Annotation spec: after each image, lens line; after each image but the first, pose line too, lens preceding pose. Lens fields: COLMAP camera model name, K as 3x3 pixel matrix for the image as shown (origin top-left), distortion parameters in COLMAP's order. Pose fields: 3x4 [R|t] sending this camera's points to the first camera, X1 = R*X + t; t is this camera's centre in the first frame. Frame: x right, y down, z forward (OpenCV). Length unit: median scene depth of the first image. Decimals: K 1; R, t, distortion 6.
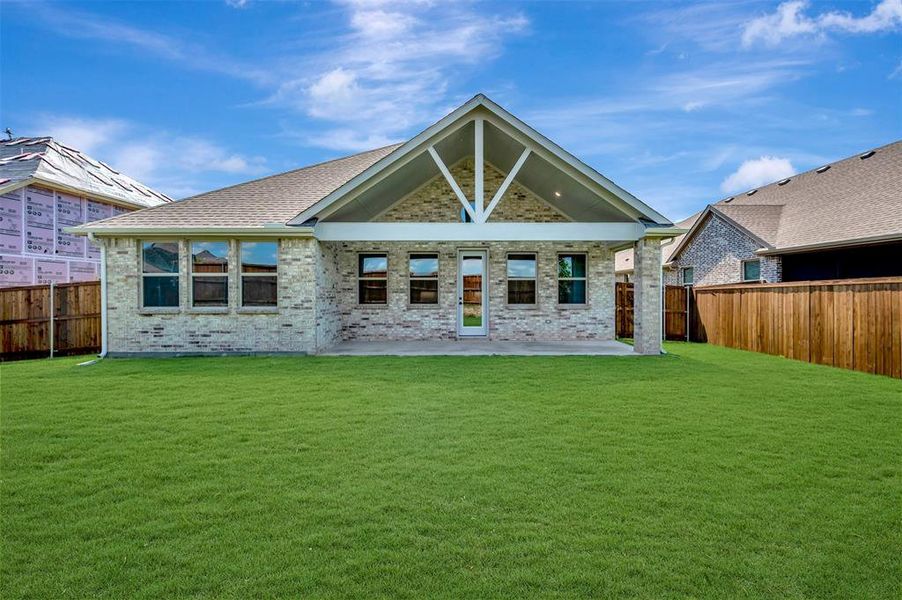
lens RADIAL K [[357.9, 0, 451.1], [0, 357.9, 296.4], [0, 0, 1]] dist [-0.000355, 0.000520]
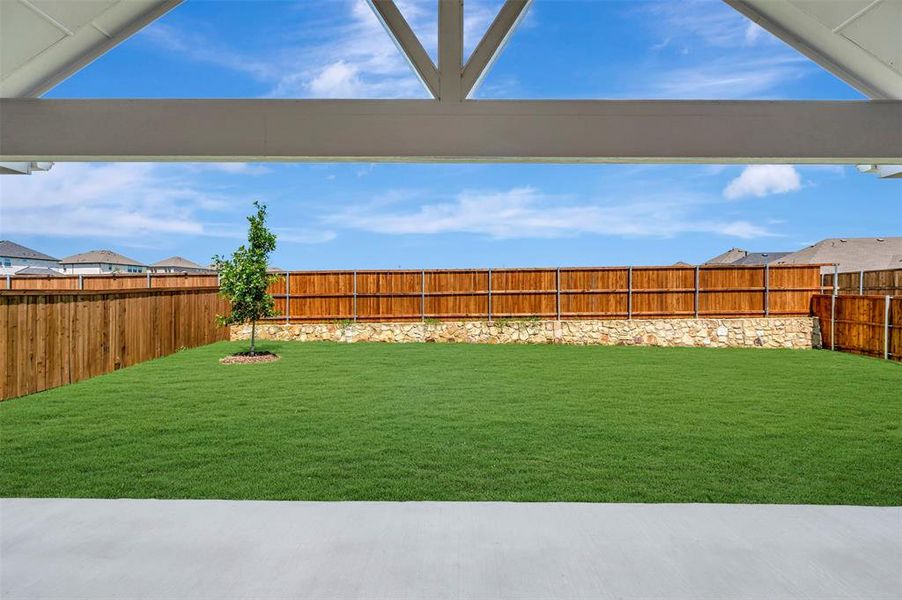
lens RADIAL K [[360.3, 0, 451.2], [0, 360.3, 302.7], [0, 0, 1]] dist [0.000128, 0.000246]
pose [[0.999973, 0.007312, 0.000039, -0.001999], [-0.007312, 0.999973, -0.000179, 0.115833], [-0.000040, 0.000178, 1.000000, 0.000536]]
